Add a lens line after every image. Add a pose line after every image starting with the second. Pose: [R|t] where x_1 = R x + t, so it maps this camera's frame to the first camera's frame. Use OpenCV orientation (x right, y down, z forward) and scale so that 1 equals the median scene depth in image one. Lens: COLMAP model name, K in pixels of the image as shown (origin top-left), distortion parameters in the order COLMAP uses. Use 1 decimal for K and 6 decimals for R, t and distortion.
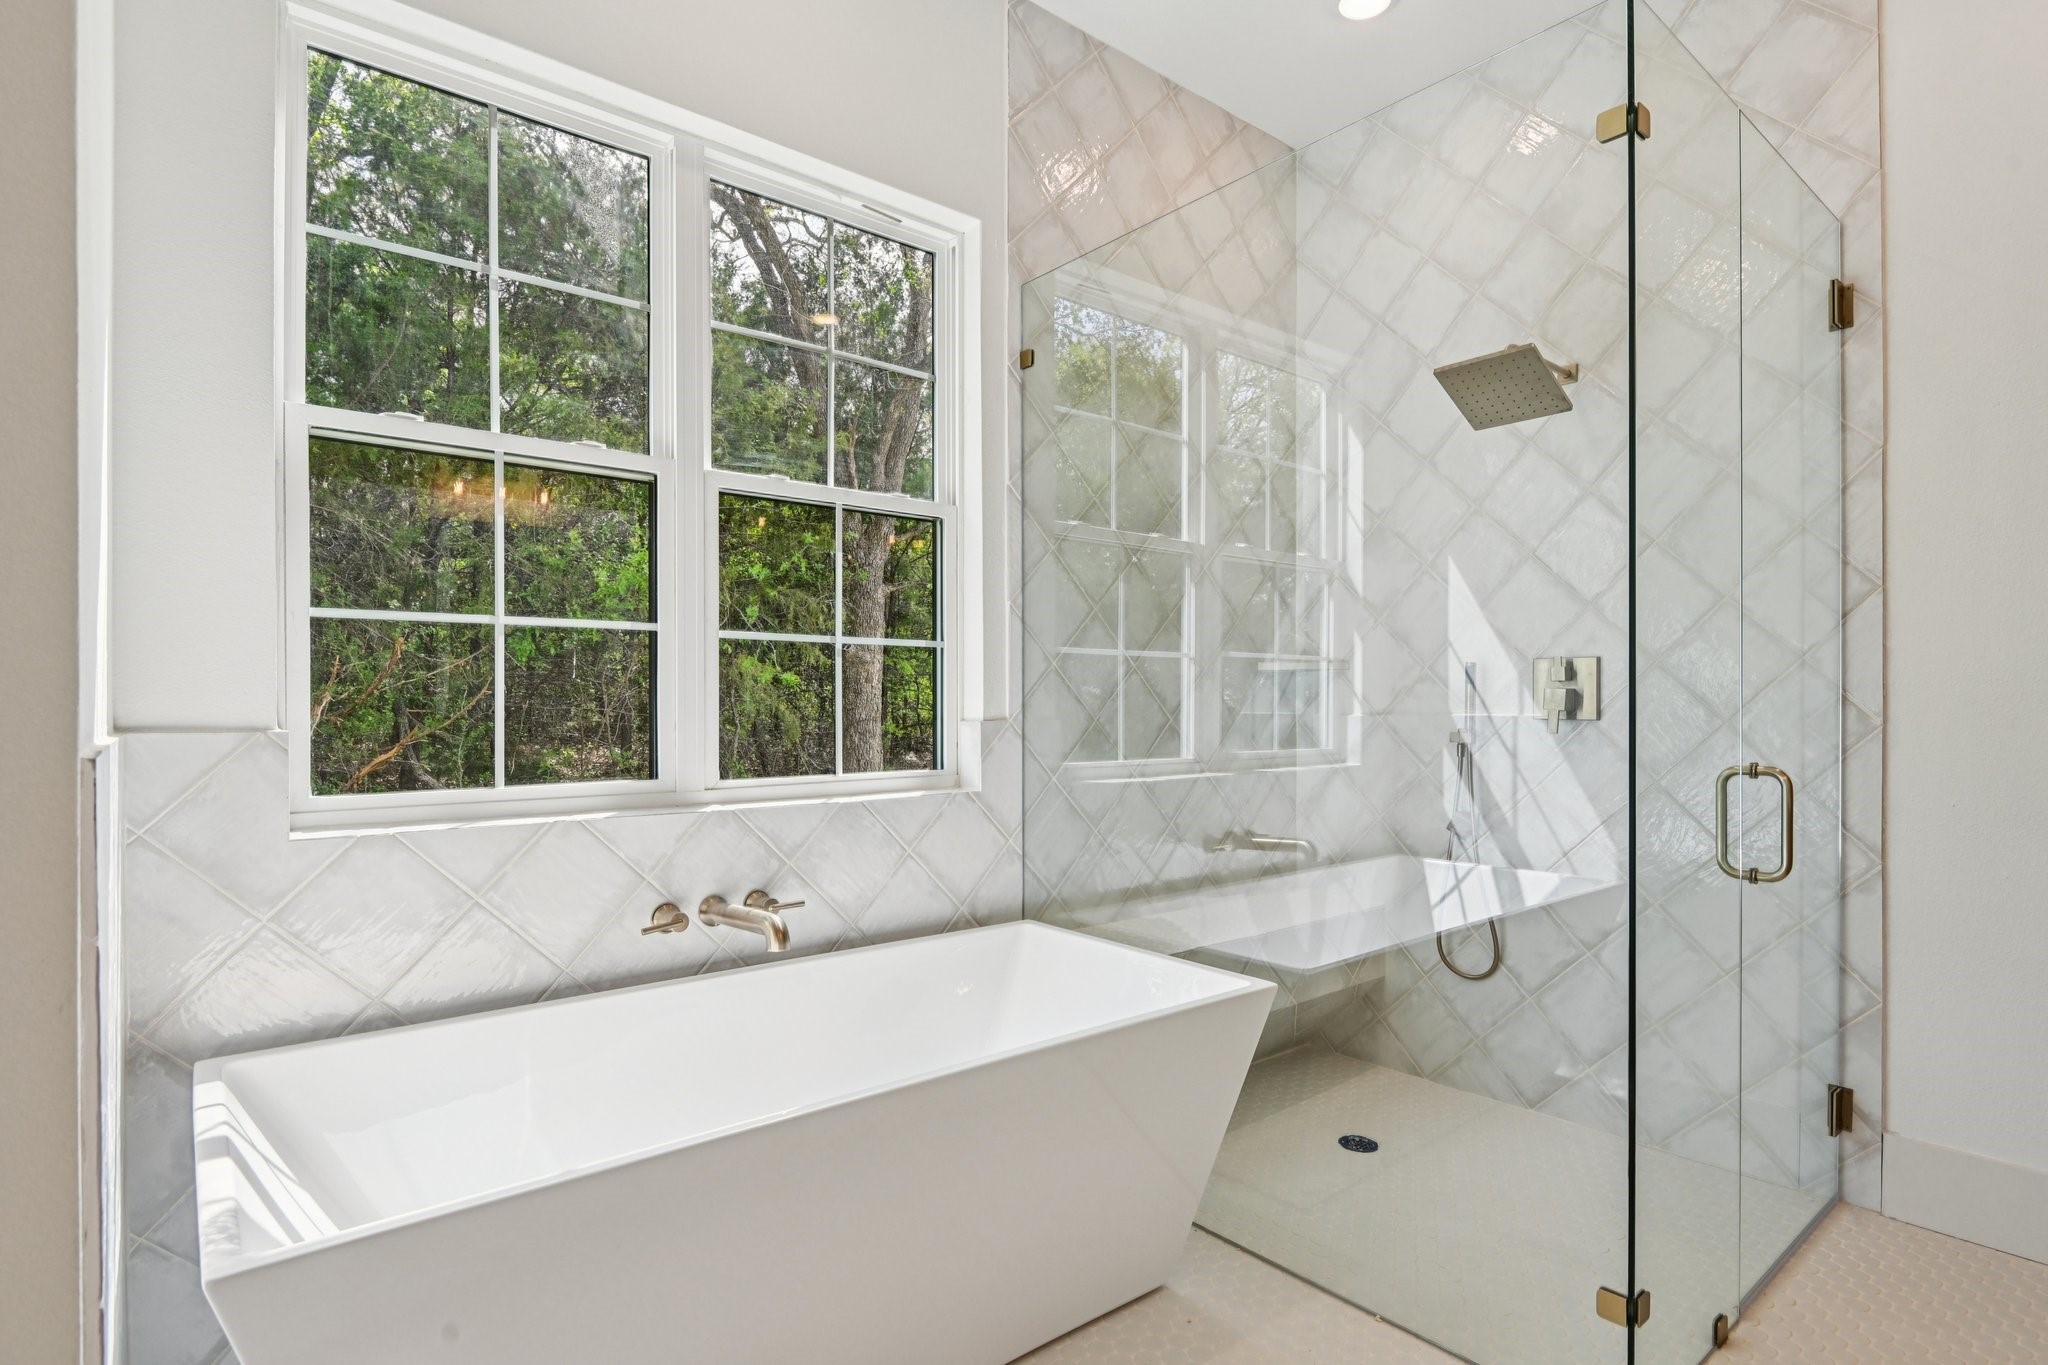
lens RADIAL K [[1039.3, 0, 1023.9], [0, 1039.3, 700.7], [0, 0, 1]] dist [0.001834, -0.005418]
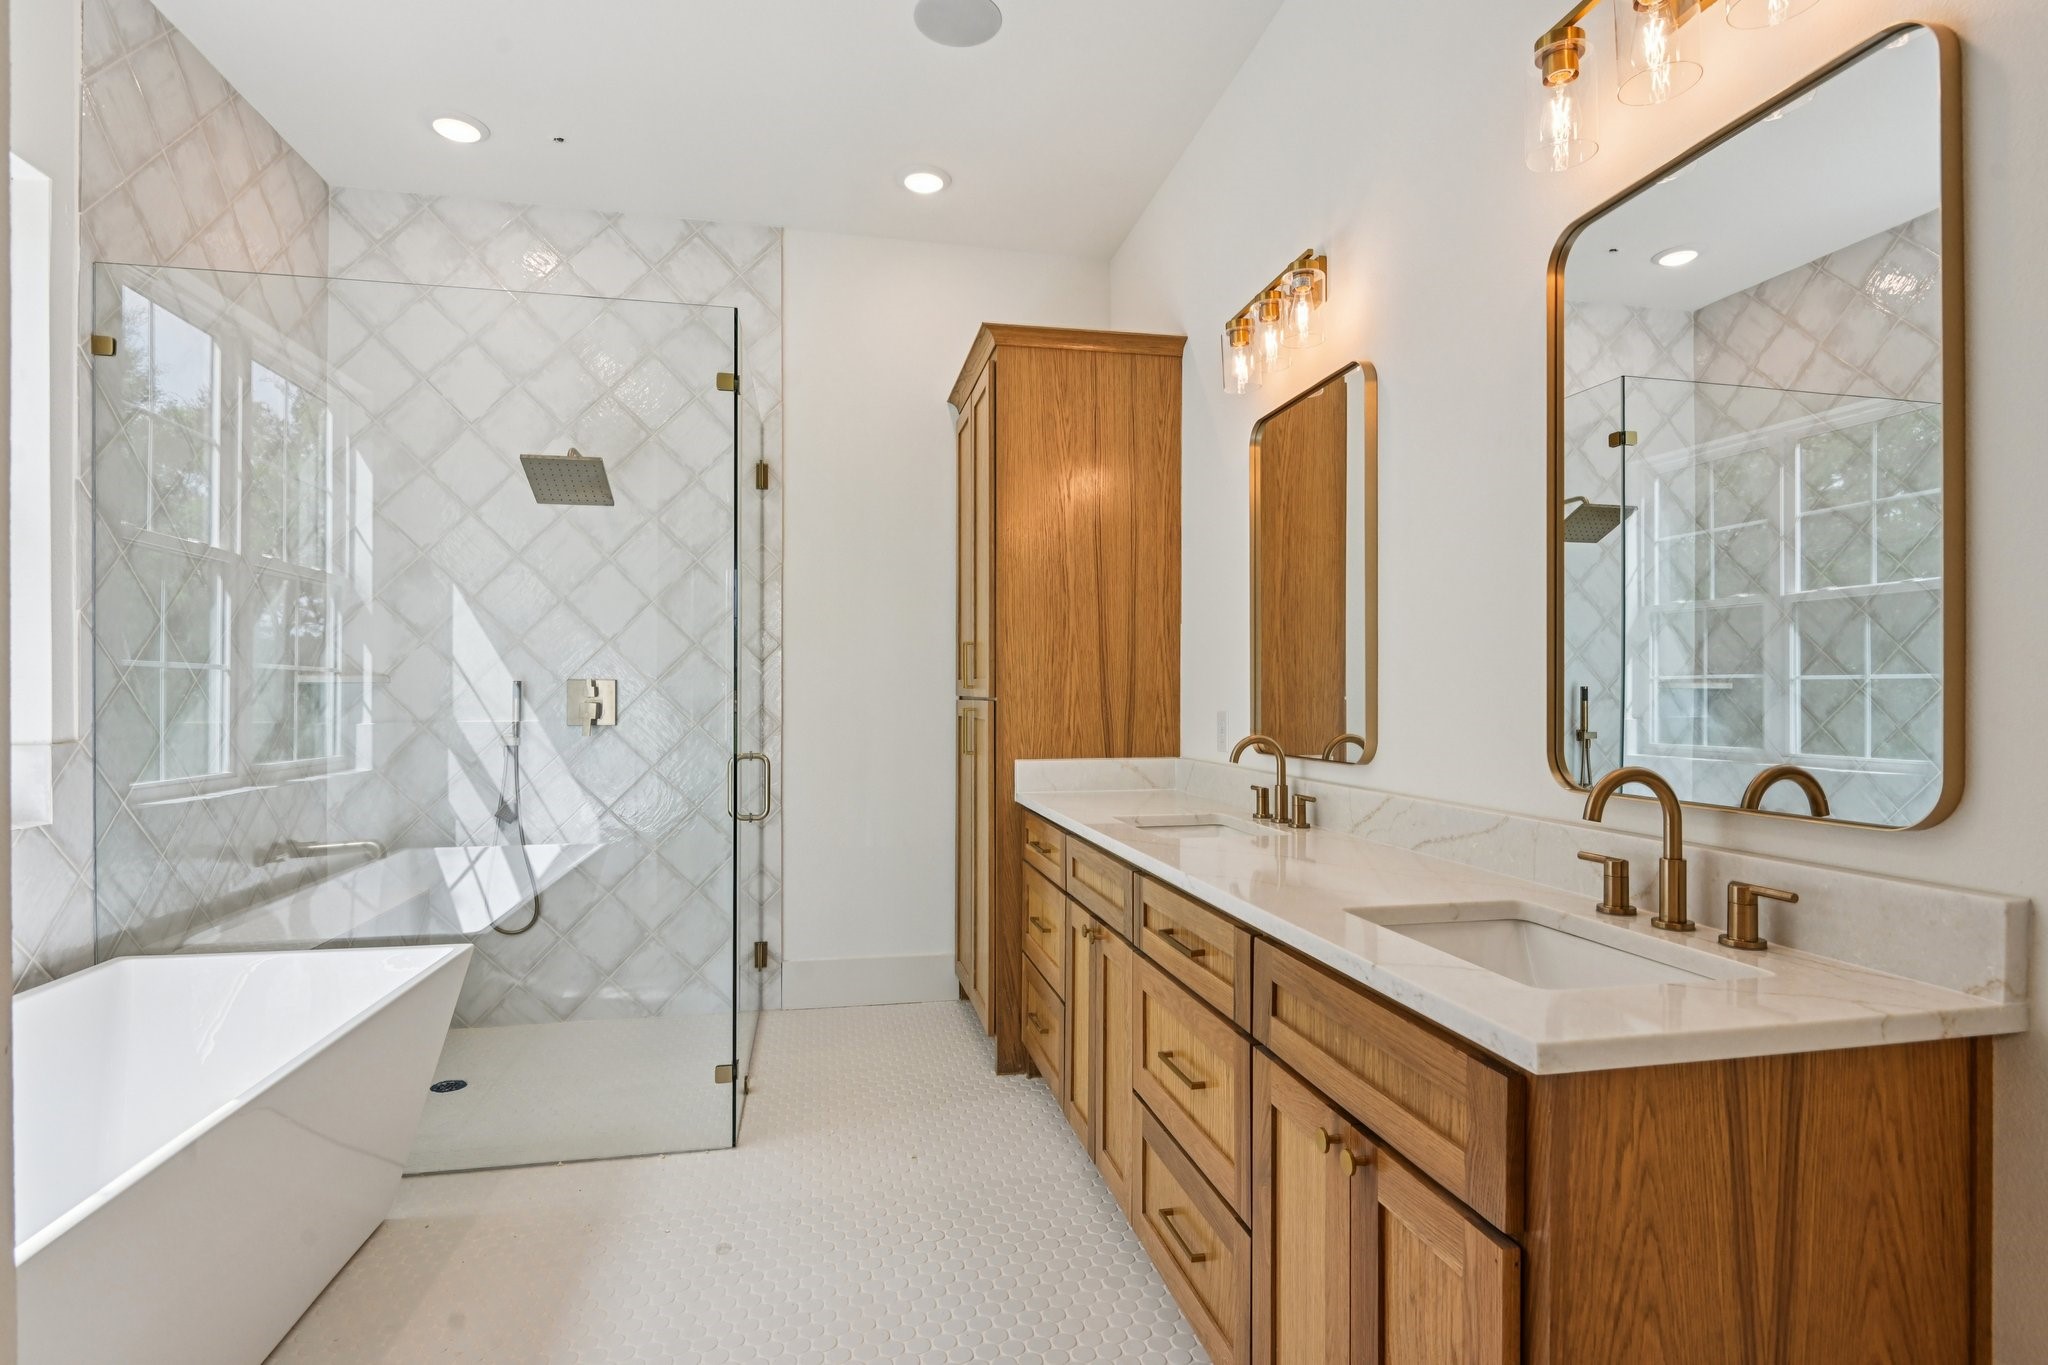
lens RADIAL K [[1039.3, 0, 1010.1], [0, 1039.3, 695.4], [0, 0, 1]] dist [0.001834, -0.005418]
pose [[0.488841, -0.000478, 0.872373, -0.382367], [-0.001795, 0.999997, 0.001554, -0.023273], [-0.872371, -0.002326, 0.488839, -0.134871]]
